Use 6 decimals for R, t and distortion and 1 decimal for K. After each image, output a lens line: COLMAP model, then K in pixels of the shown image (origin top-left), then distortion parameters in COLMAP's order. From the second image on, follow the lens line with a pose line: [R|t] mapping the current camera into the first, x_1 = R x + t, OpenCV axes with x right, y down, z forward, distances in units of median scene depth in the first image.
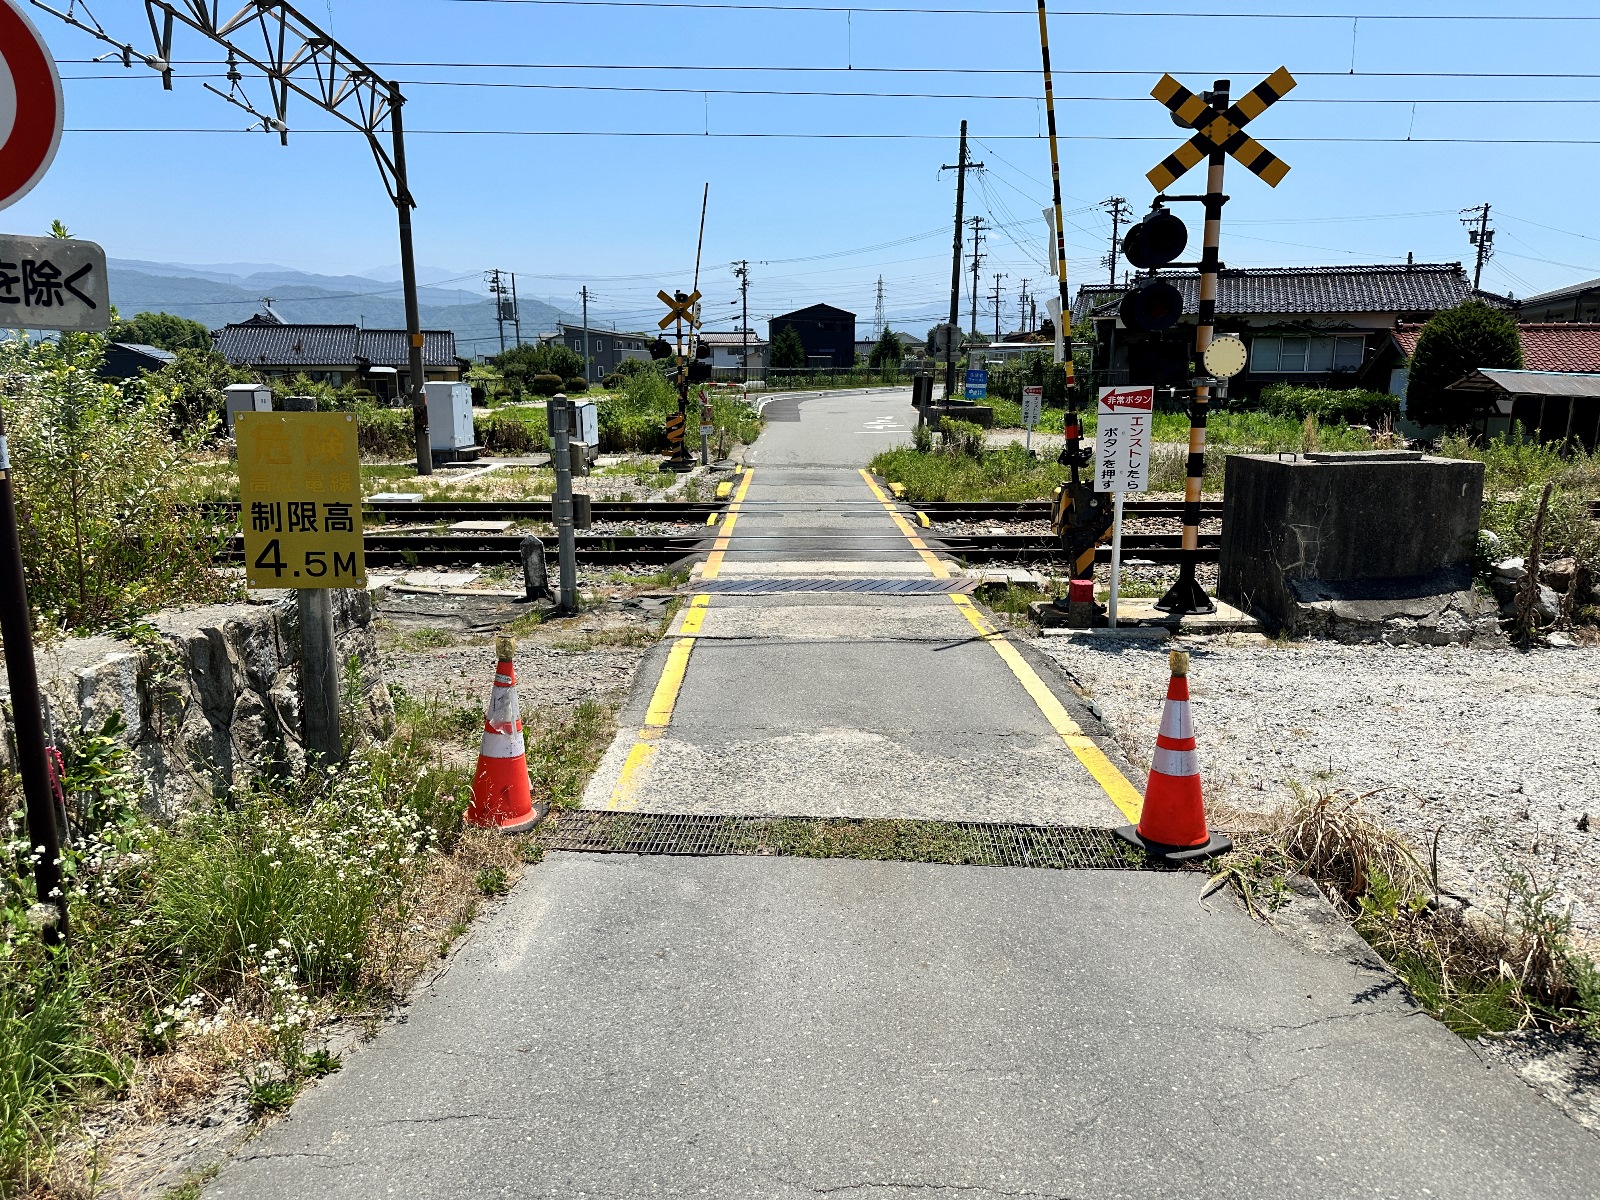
lens RADIAL K [[1102.3, 0, 797.9], [0, 1102.3, 608.3], [0, 0, 1]] dist [0.008802, -0.003607]
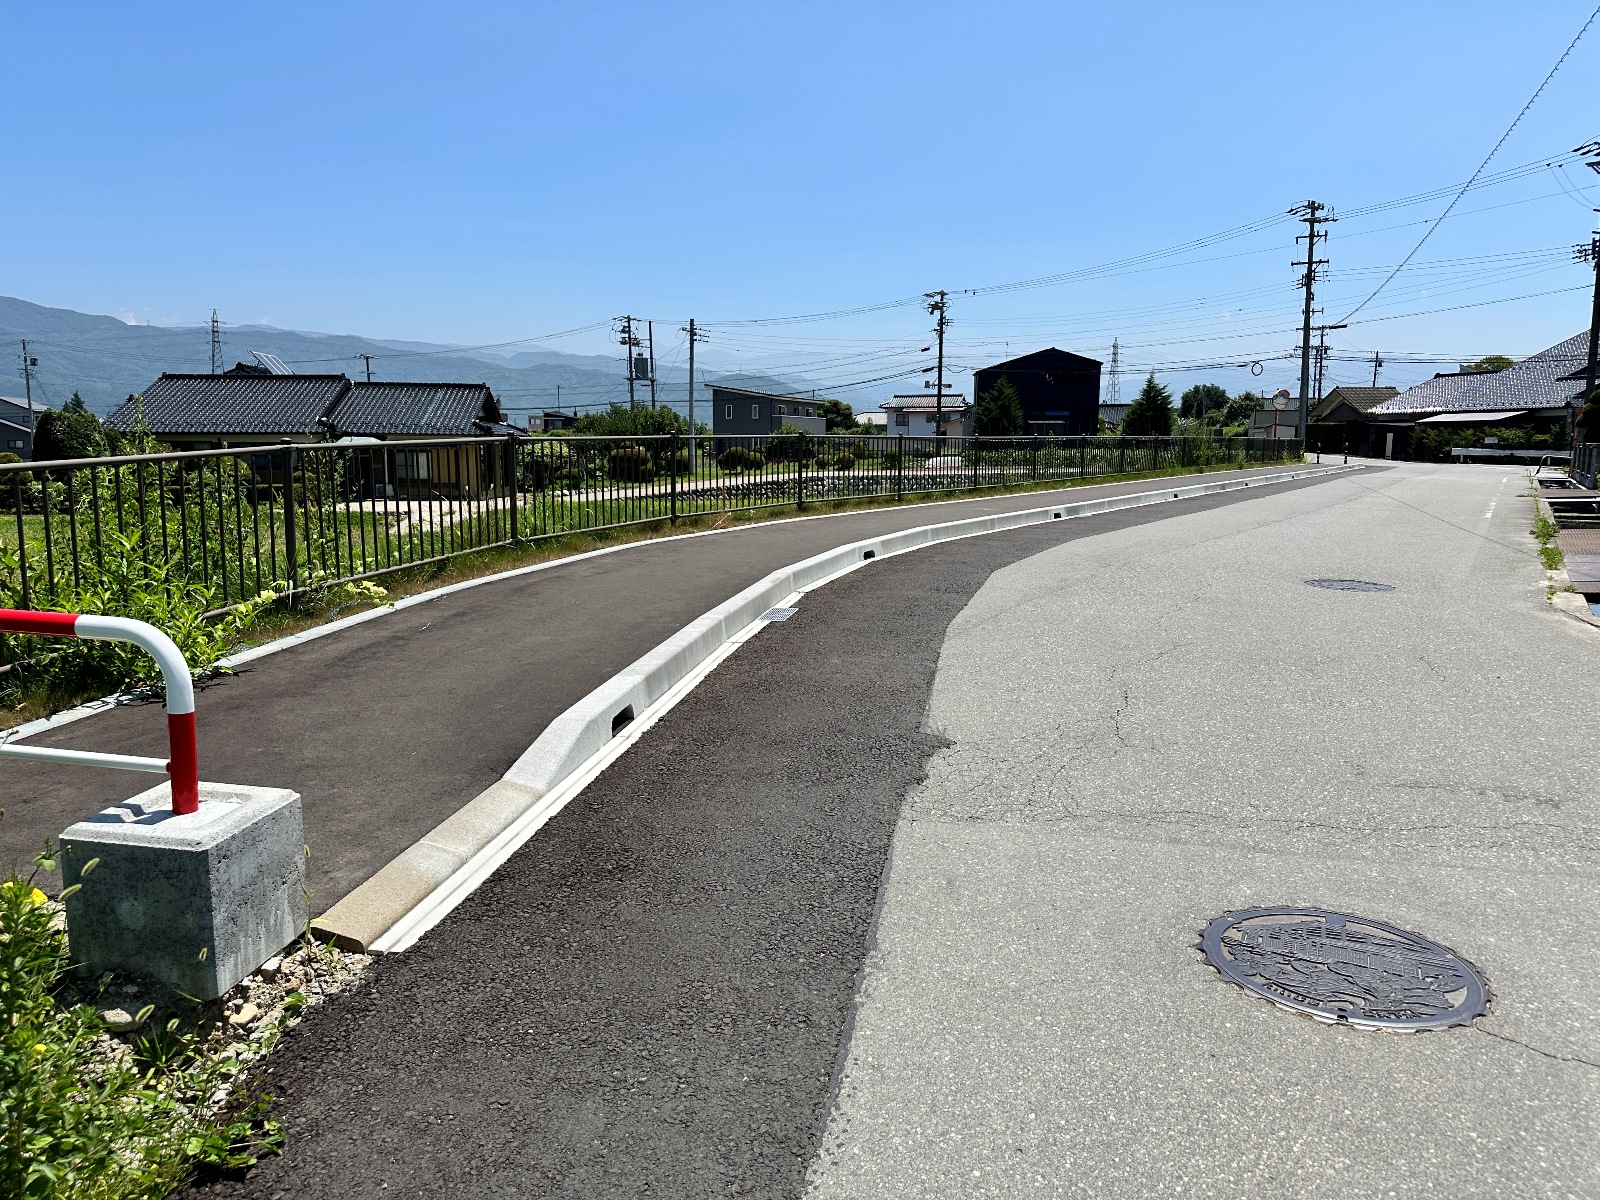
lens RADIAL K [[1102.3, 0, 788.9], [0, 1102.3, 590.7], [0, 0, 1]] dist [0.008802, -0.003607]
pose [[0.978873, 0.029599, -0.202314, 0.004197], [-0.045355, 0.996249, -0.073692, -0.065282], [0.199374, 0.081311, 0.976544, 0.299640]]
